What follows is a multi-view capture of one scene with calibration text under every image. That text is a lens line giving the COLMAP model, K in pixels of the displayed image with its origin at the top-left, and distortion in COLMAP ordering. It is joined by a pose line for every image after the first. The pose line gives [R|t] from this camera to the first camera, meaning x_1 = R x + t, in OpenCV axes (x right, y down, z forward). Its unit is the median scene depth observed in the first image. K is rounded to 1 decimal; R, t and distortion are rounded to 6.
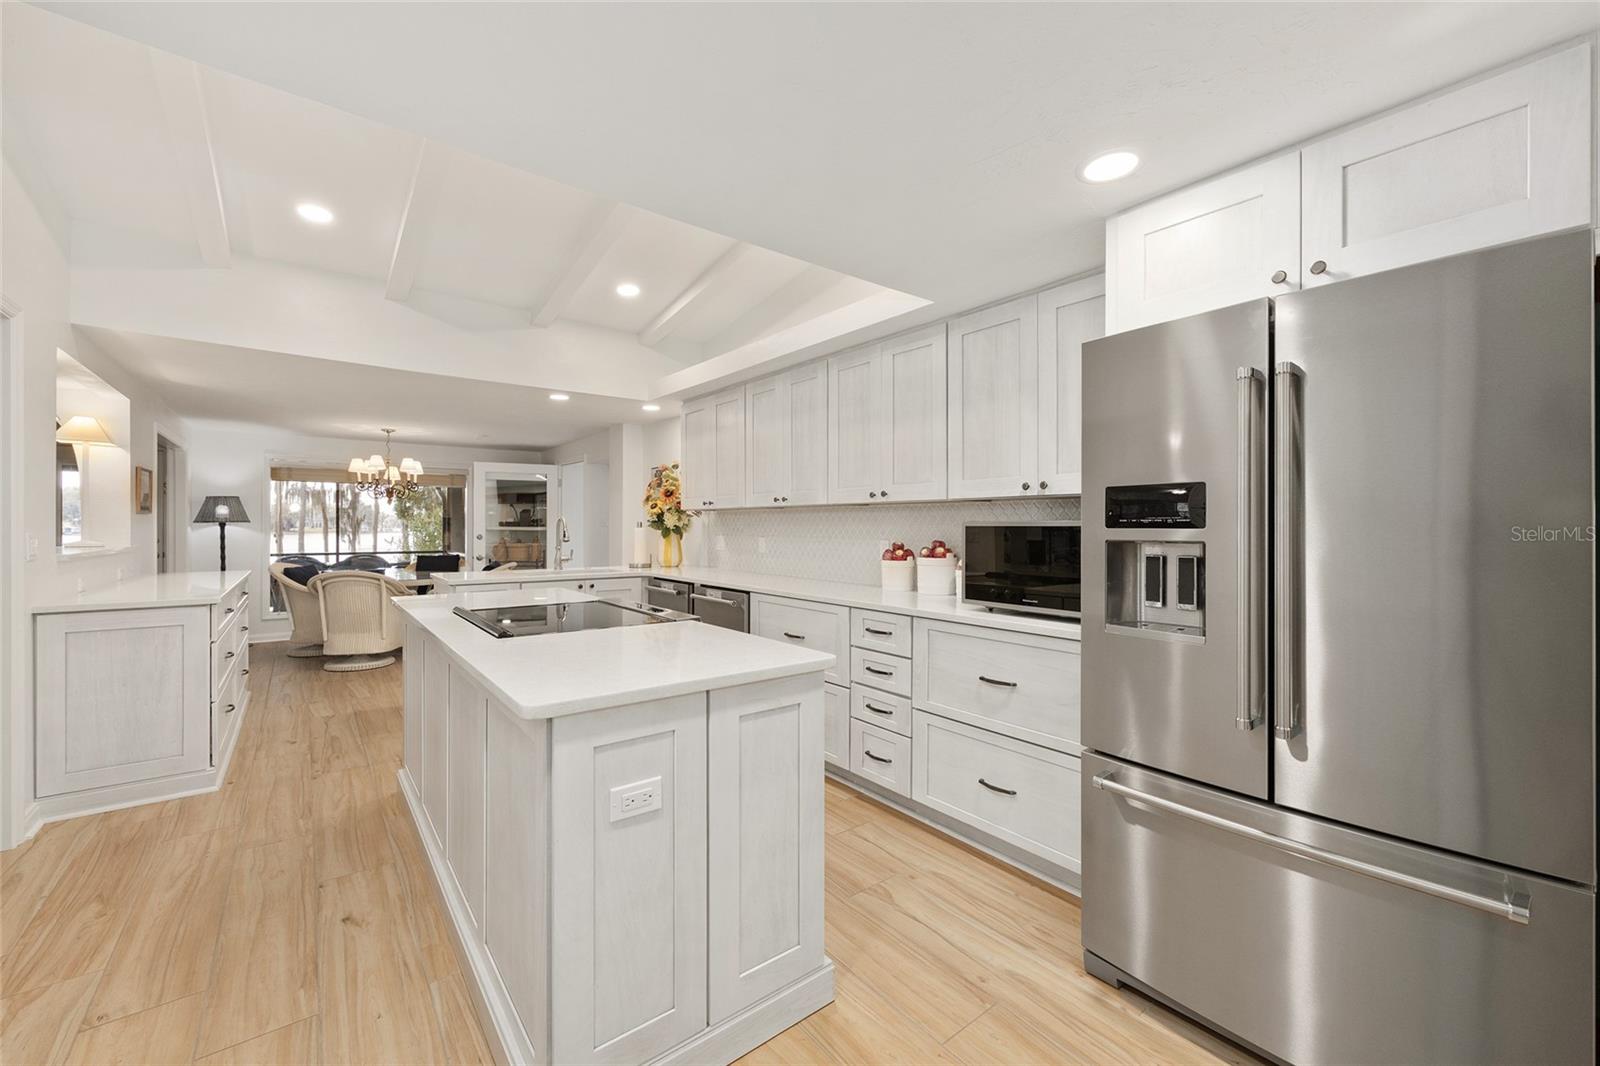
lens RADIAL K [[643.8, 0, 802.9], [0, 643.8, 526.6], [0, 0, 1]] dist [0.000665, -0.000354]
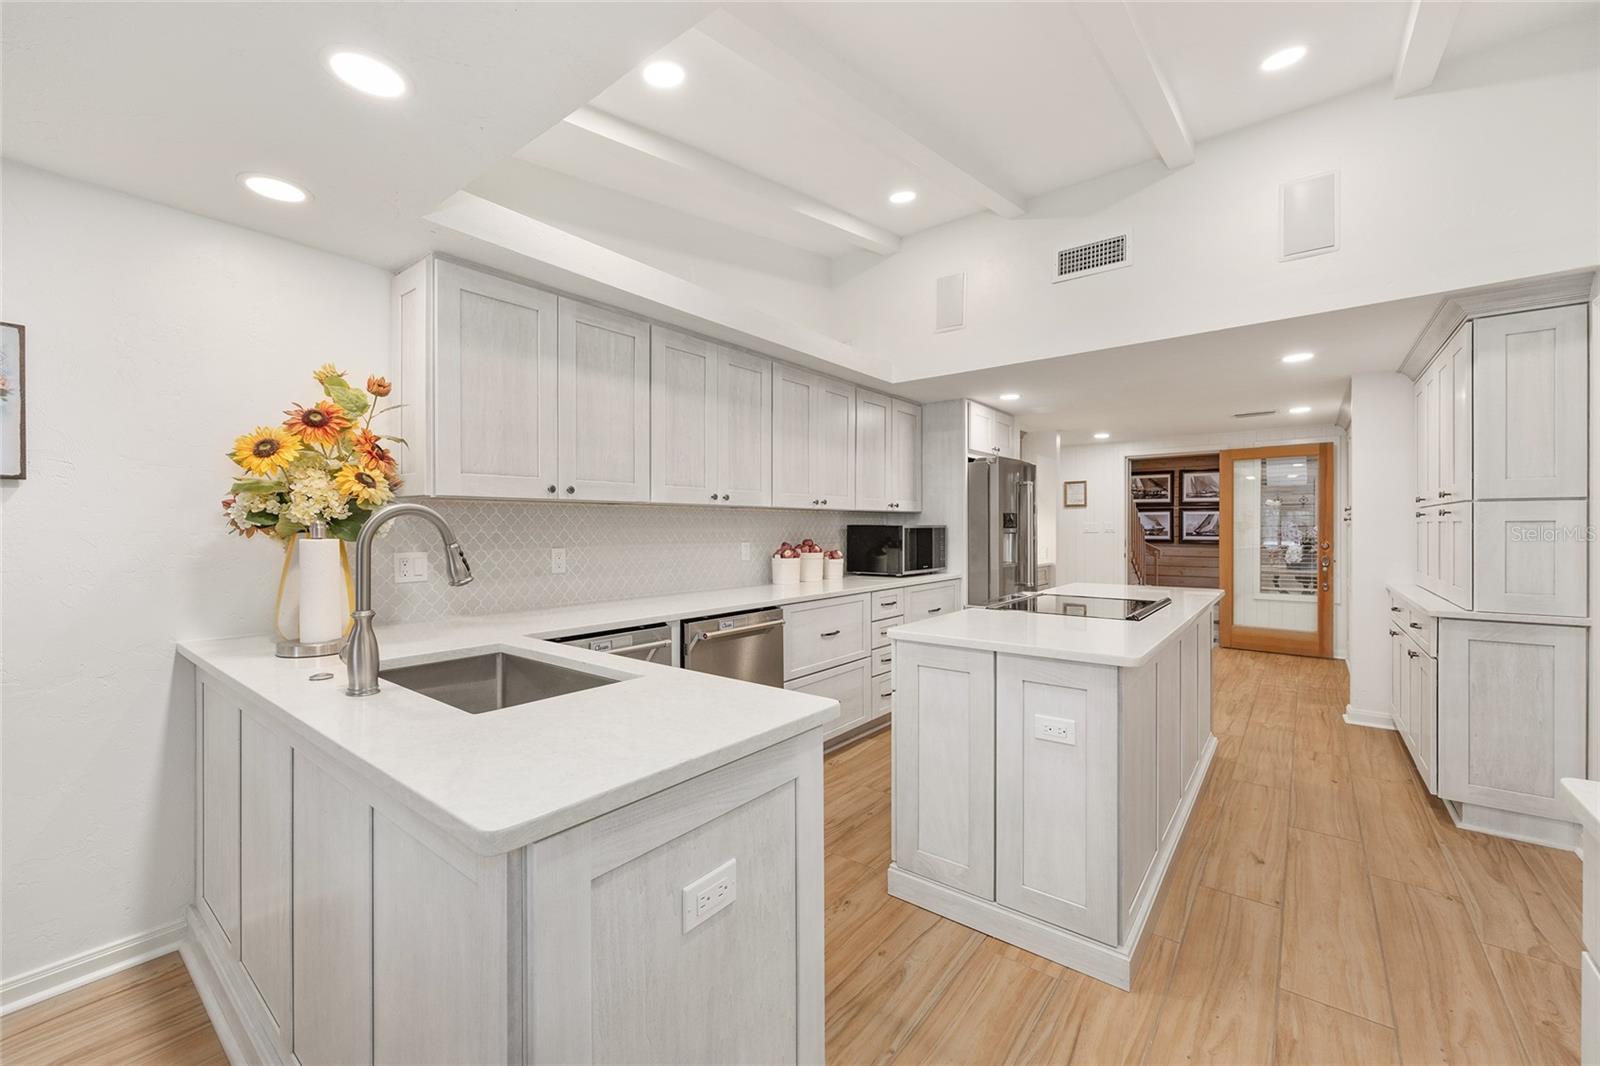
lens RADIAL K [[643.8, 0, 801.5], [0, 643.8, 529.0], [0, 0, 1]] dist [0.000665, -0.000354]
pose [[-0.241814, -0.002865, 0.970318, -1.143061], [0.004011, 0.999984, 0.003952, -0.005630], [-0.970314, 0.004847, -0.241799, 1.455002]]
